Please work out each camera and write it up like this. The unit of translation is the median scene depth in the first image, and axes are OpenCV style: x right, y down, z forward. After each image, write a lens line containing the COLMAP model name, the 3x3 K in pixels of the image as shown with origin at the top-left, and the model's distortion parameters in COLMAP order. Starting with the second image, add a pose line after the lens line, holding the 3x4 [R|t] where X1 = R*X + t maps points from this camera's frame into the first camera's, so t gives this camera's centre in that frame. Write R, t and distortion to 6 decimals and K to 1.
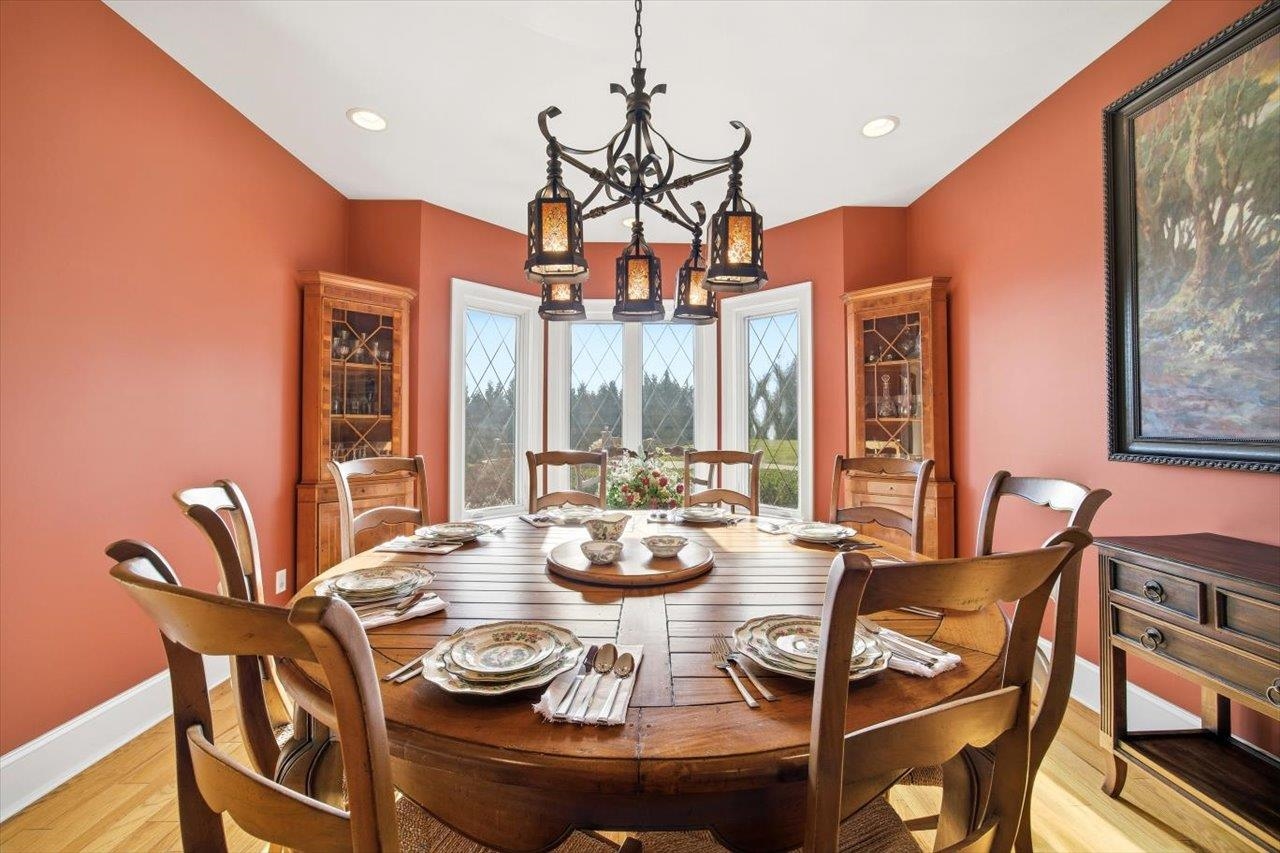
lens RADIAL K [[494.2, 0, 634.7], [0, 494.2, 416.1], [0, 0, 1]] dist [-0.000191, 0.000084]
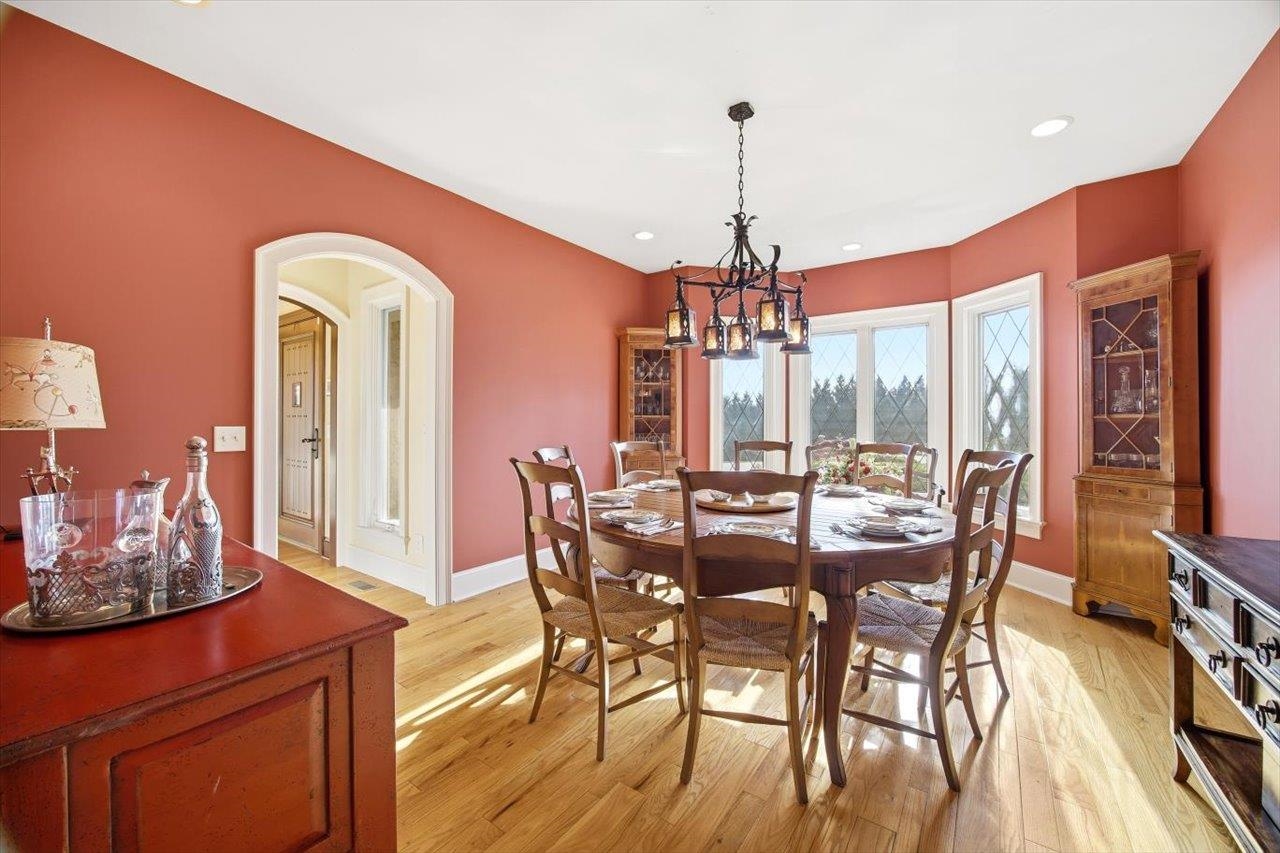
lens RADIAL K [[494.2, 0, 643.5], [0, 494.2, 423.7], [0, 0, 1]] dist [-0.000191, 0.000084]
pose [[0.804810, 0.001382, -0.593532, 0.340467], [0.010438, 0.999810, 0.016482, -0.002672], [0.593441, -0.019460, 0.804642, -0.257919]]
